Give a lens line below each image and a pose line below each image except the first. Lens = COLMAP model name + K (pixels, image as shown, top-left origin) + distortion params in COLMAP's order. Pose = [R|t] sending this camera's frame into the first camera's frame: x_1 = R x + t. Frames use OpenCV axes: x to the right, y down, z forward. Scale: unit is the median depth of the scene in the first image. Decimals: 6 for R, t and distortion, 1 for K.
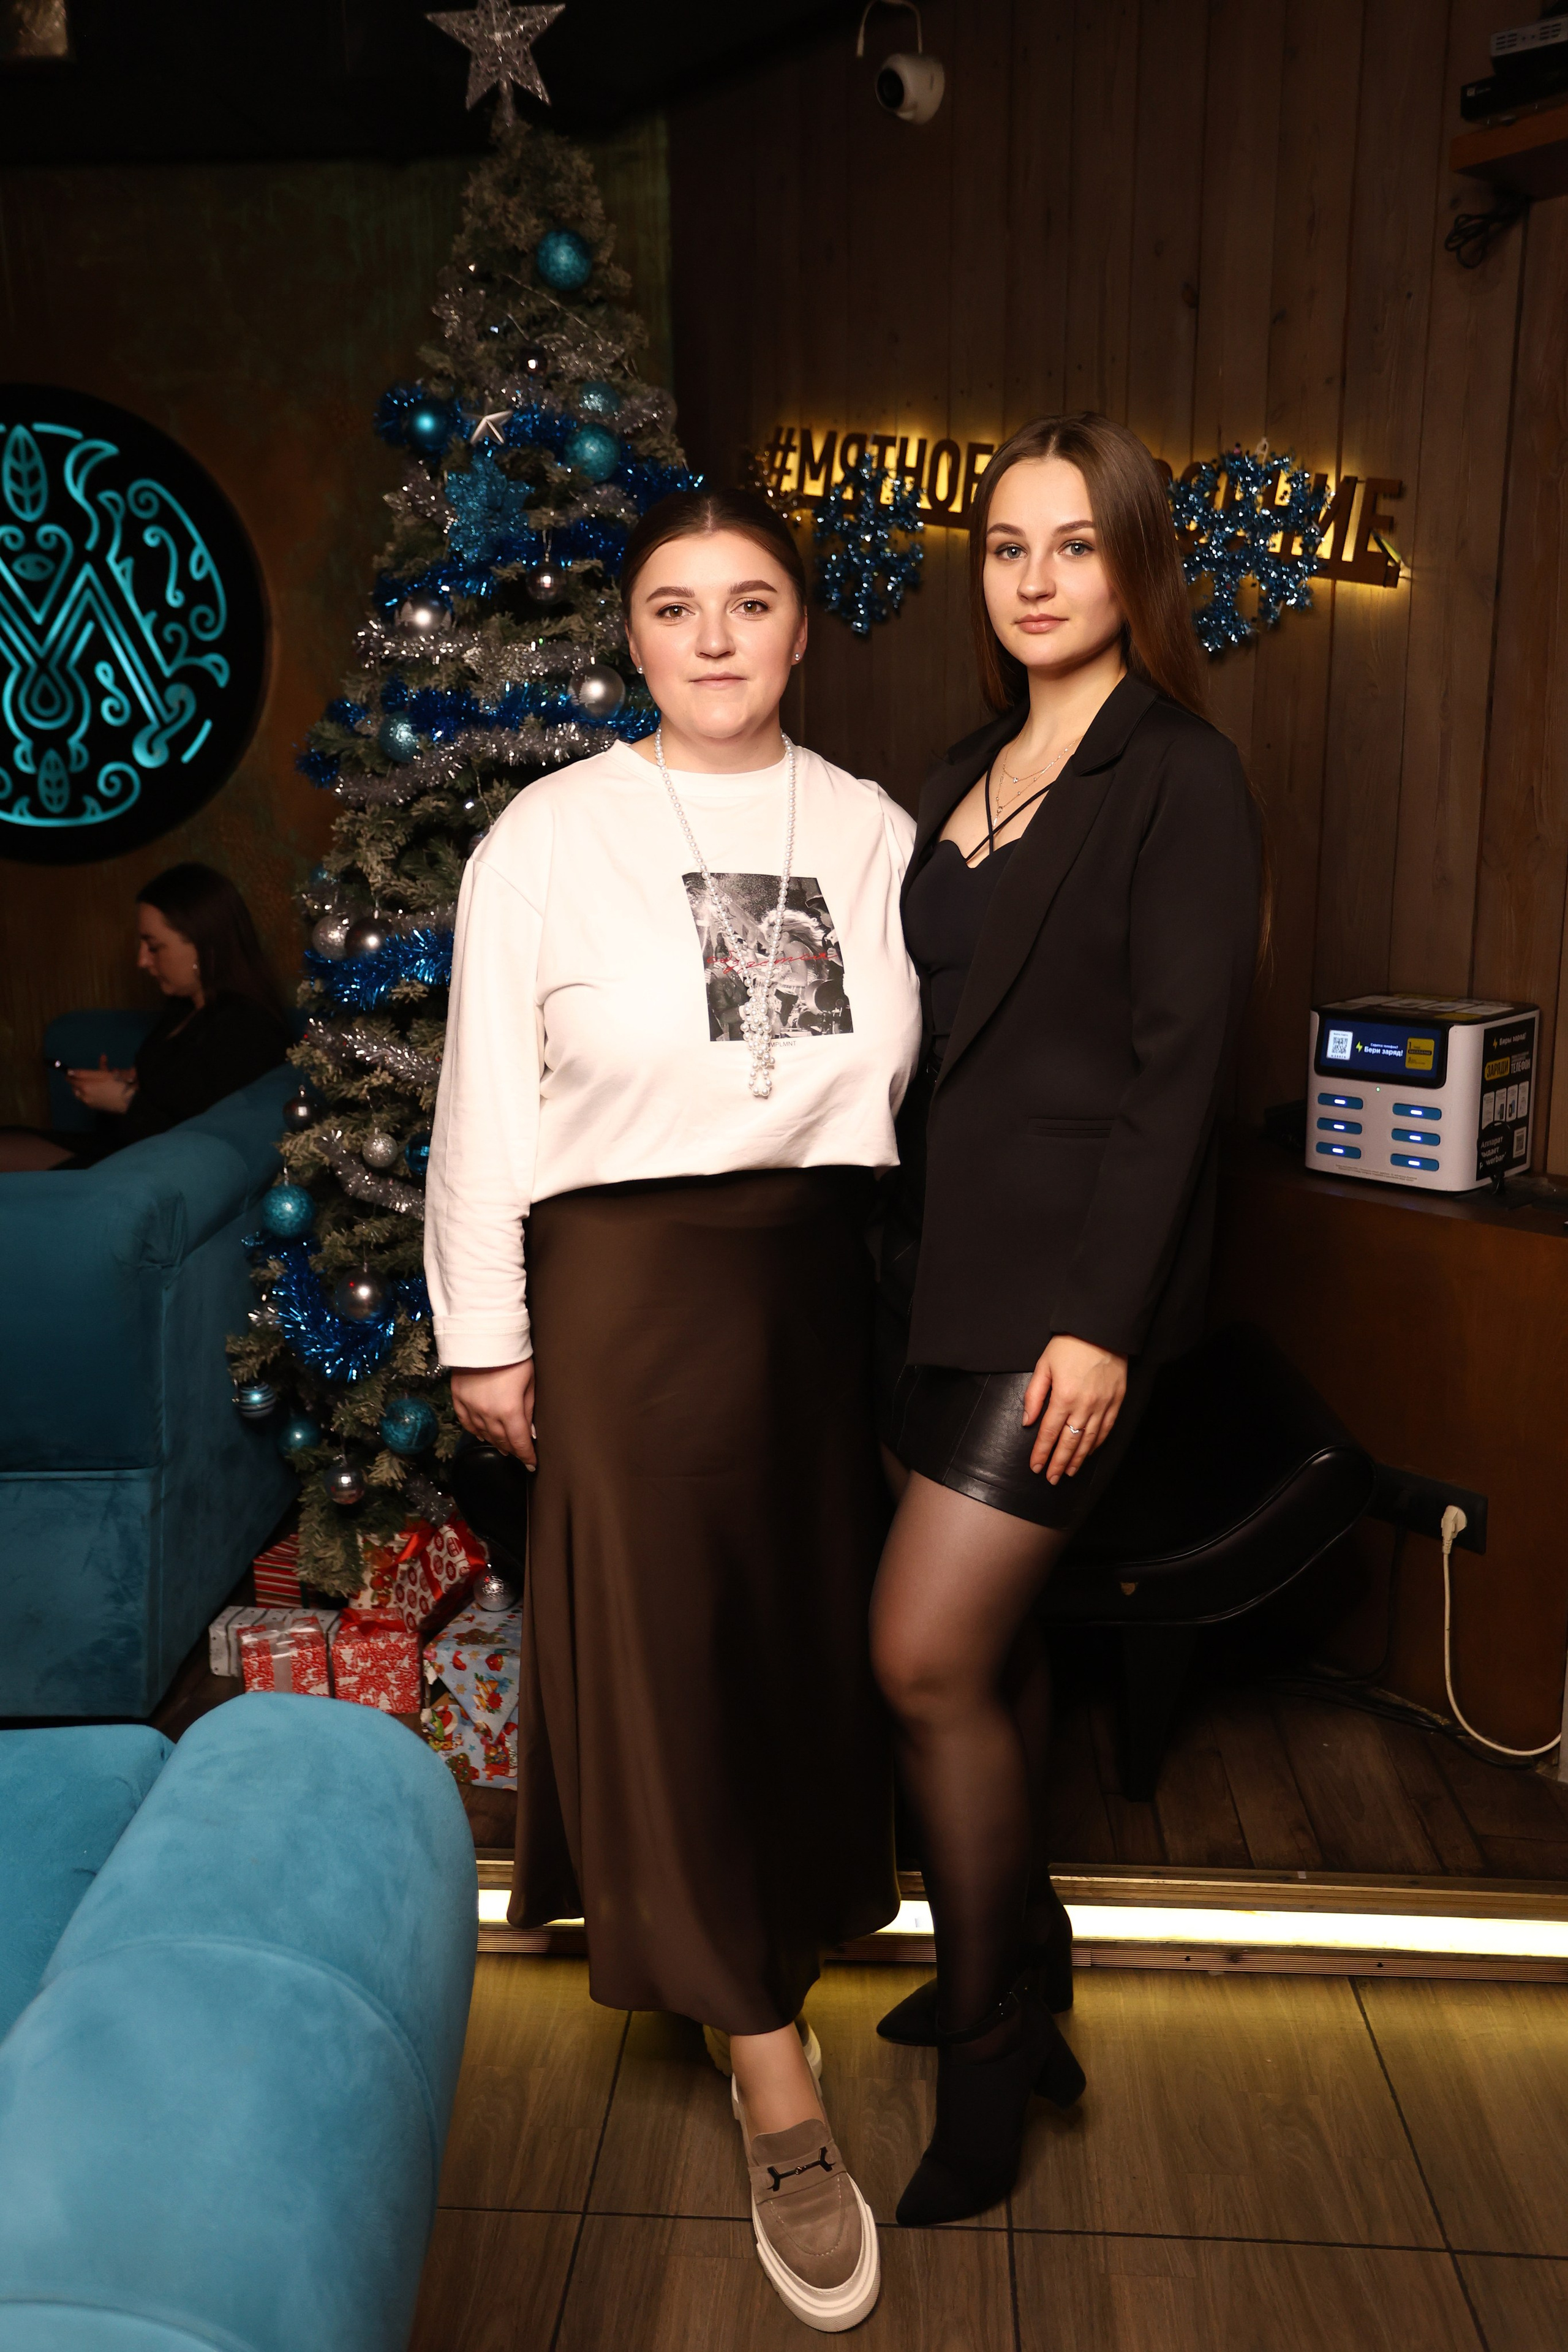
lens RADIAL K [[1944.7, 0, 790.5], [0, 1944.7, 1162.7], [0, 0, 1]] dist [-0.028551, 0.081841]
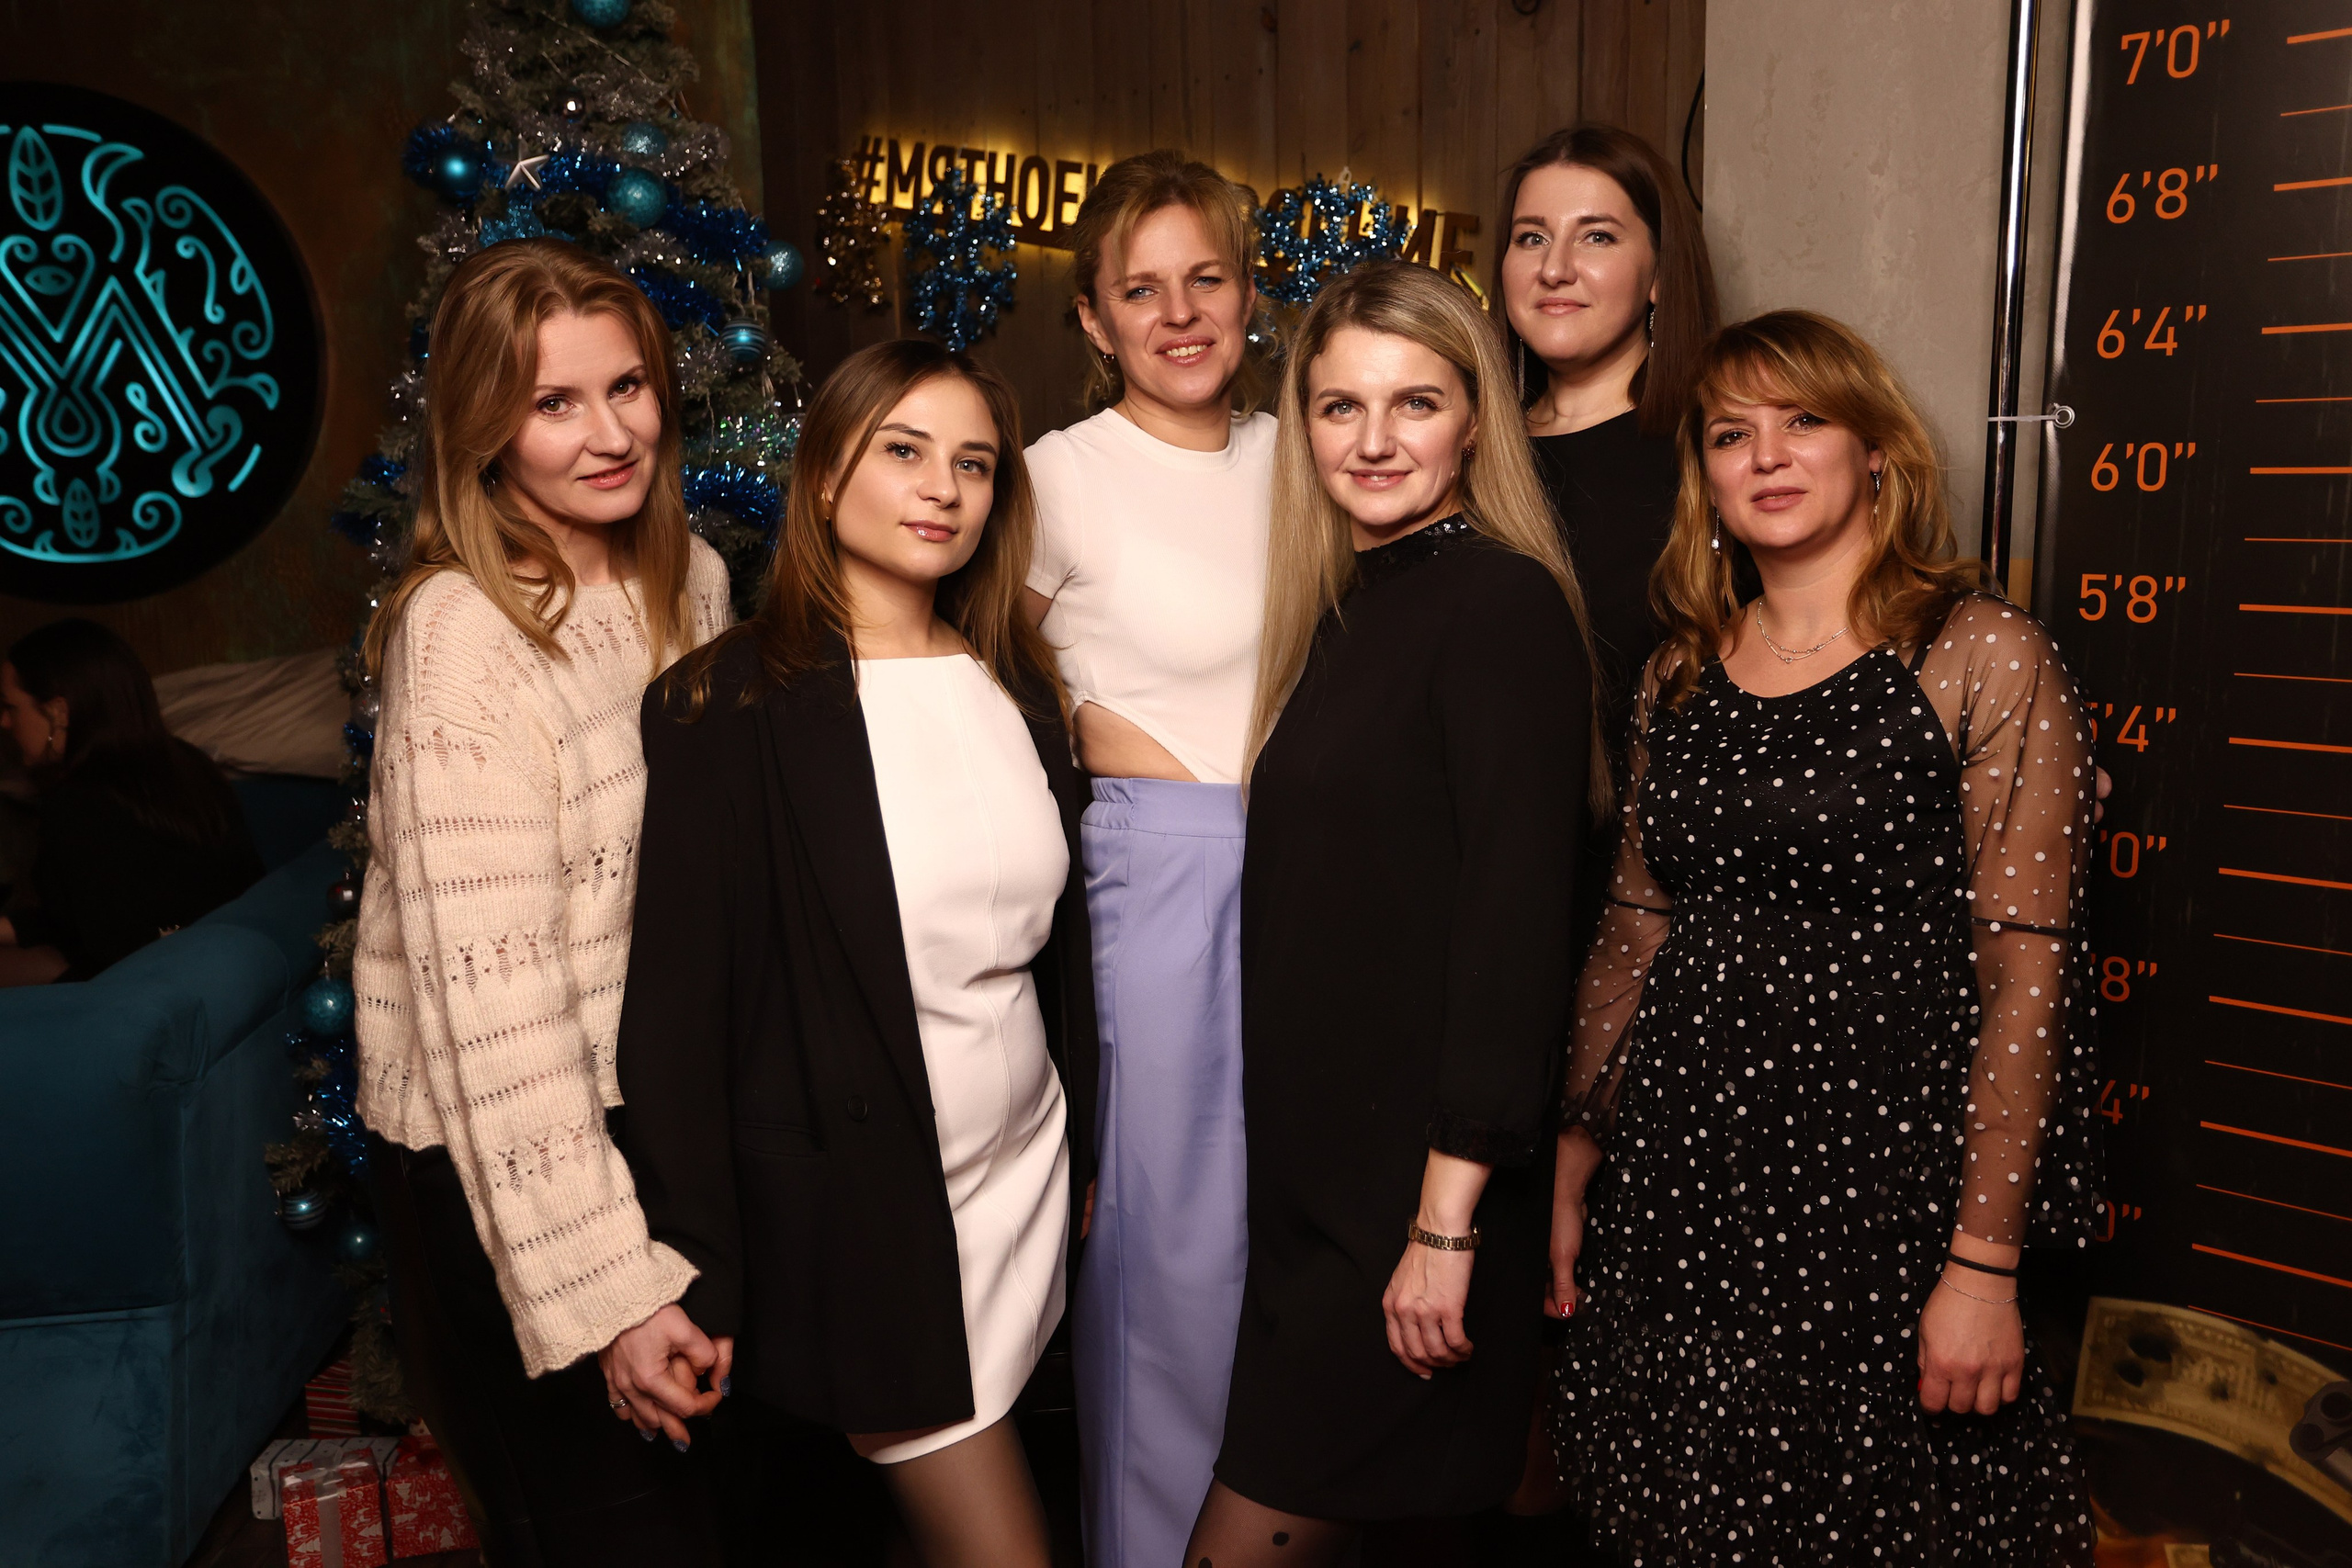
lens RADIAL K [[2089.5, 0, 1178.9], [0, 2089.5, 774.1], [0, 0, 1]] dist [-0.015178, 0.091039]
pose [[0.995042, -0.032940, 0.093841, 0.052568], [0.035538, 0.999026, -0.026148, -0.044131], [-0.092889, 0.029353, 0.995244, -0.033005]]
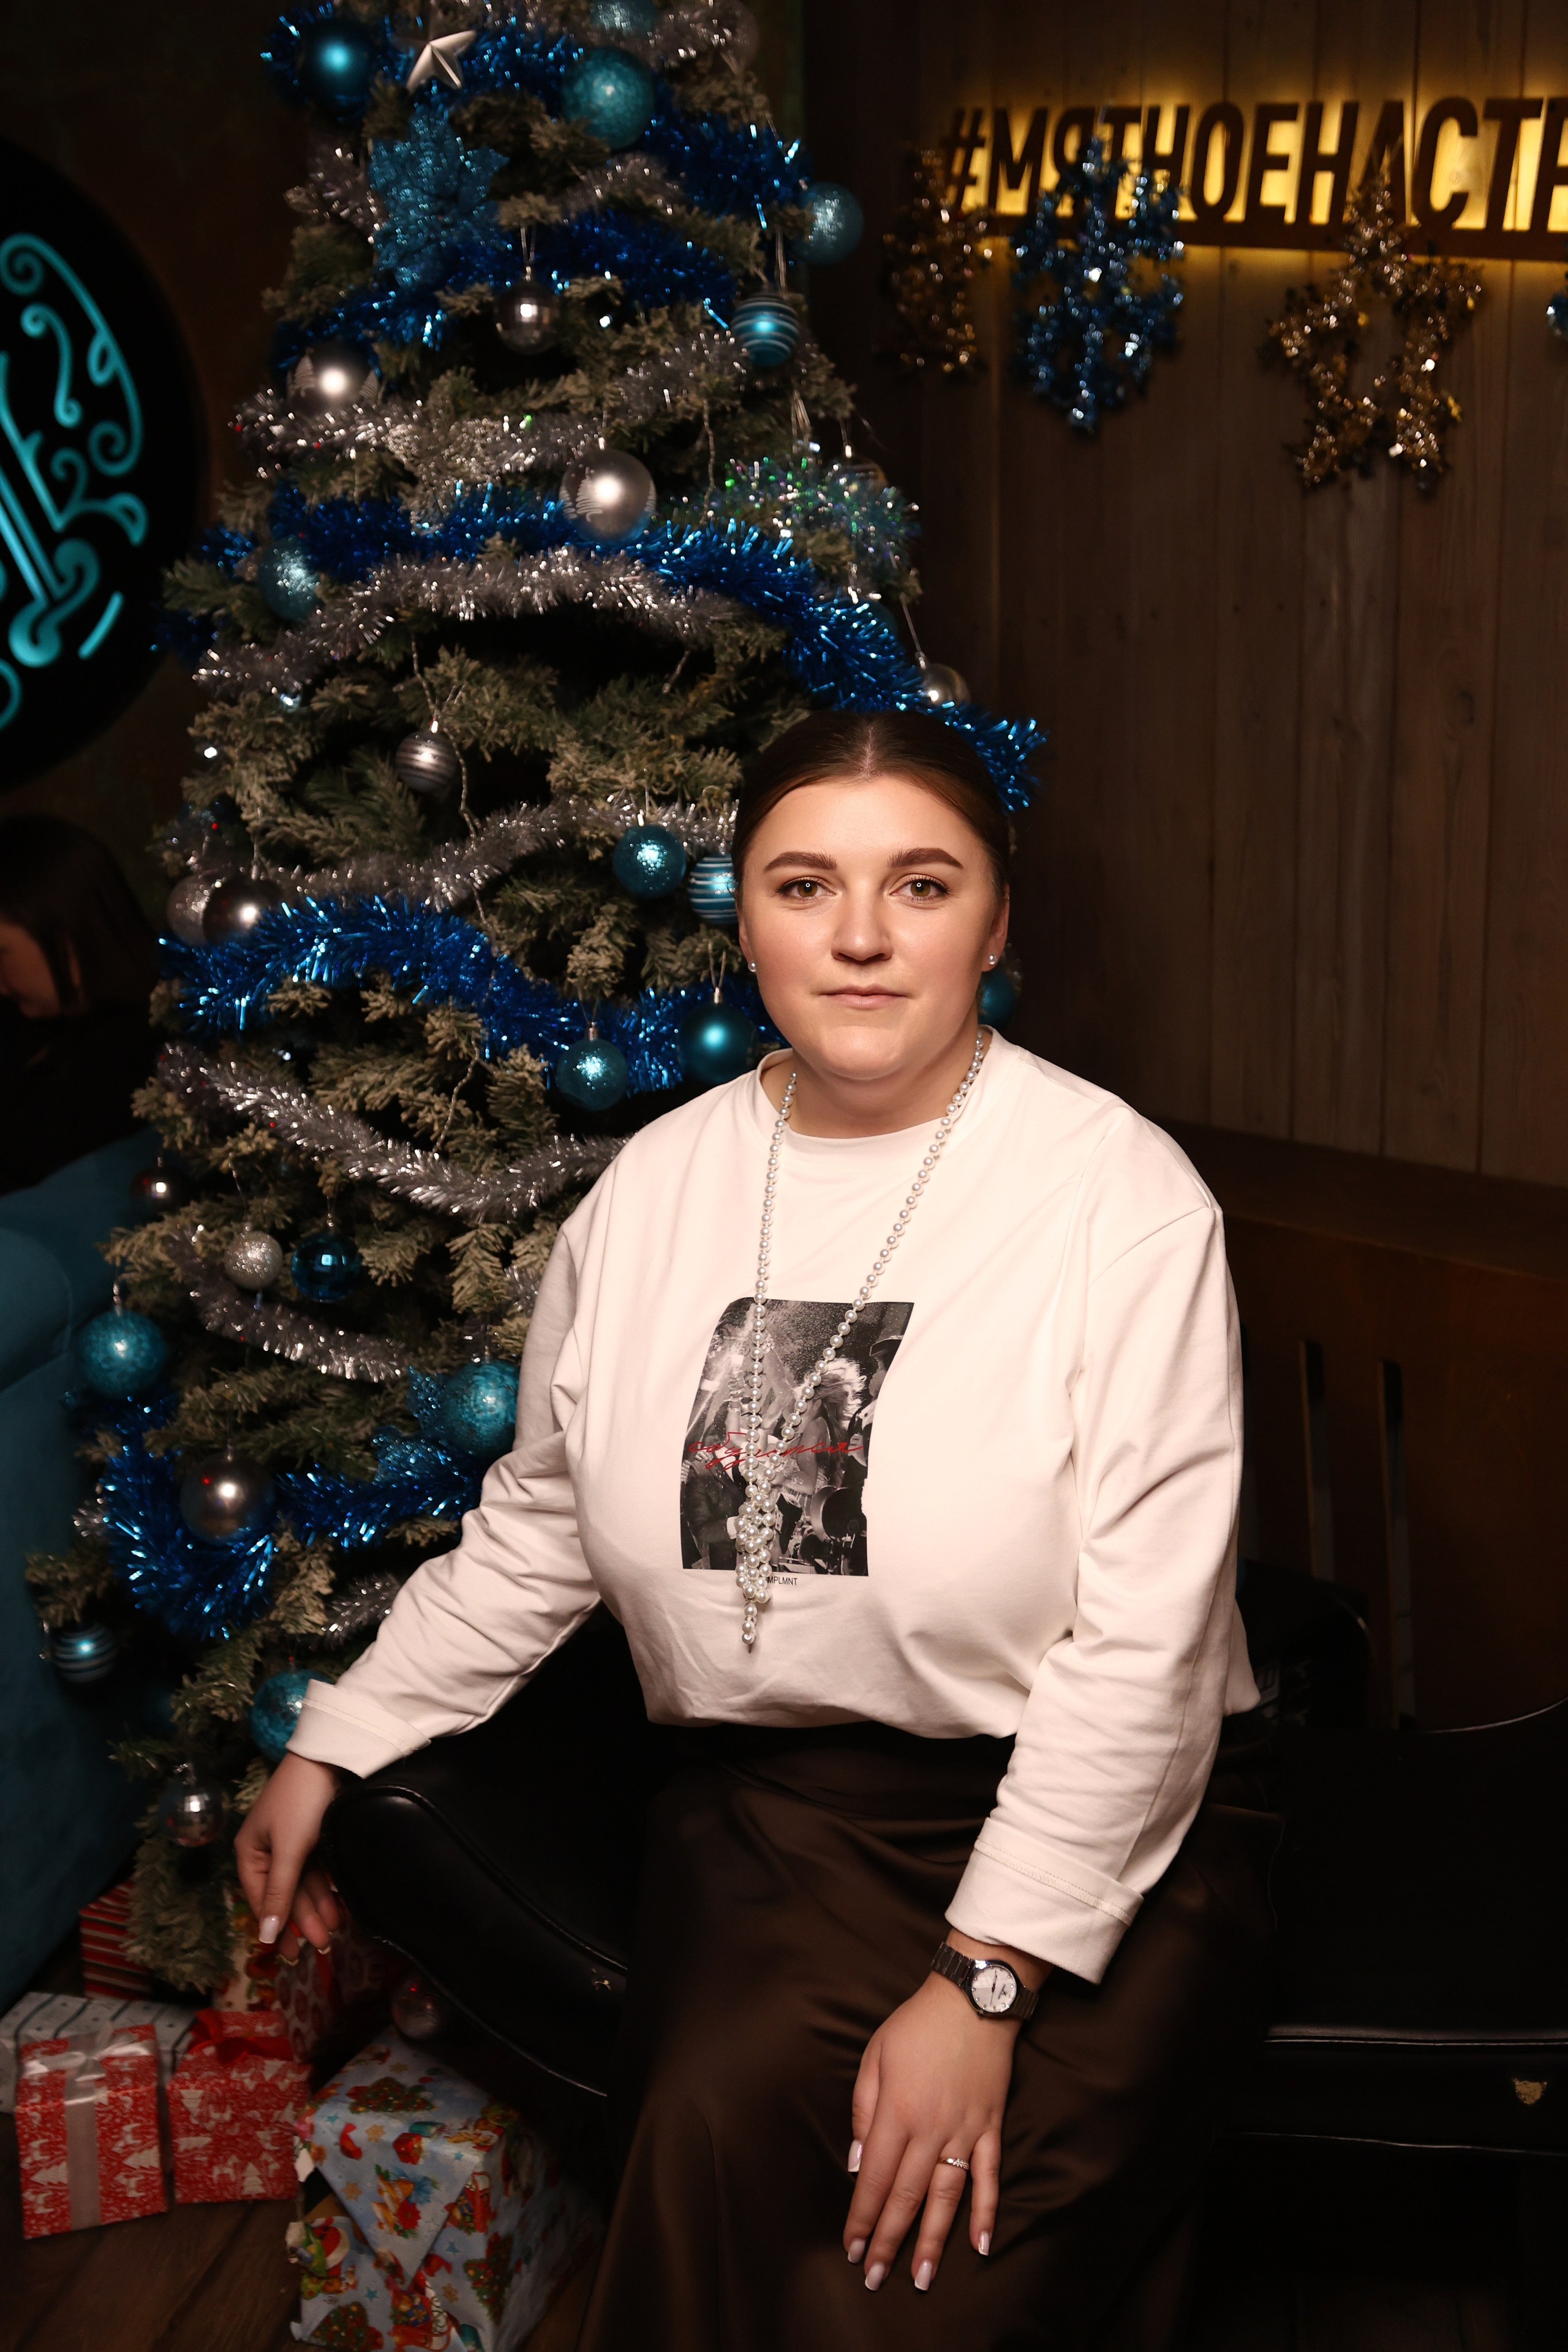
lens RADIAL K [[2551.4, 0, 768.5], [0, 2551.4, 1161.0], [0, 0, 1]] dist [0.023887, 0.096542]
pose [[0.994053, 0.003849, -0.108827, 0.032333], [-0.006118, 0.999771, -0.020526, -0.020337], [0.108723, 0.021070, 0.993849, 0.206807]]
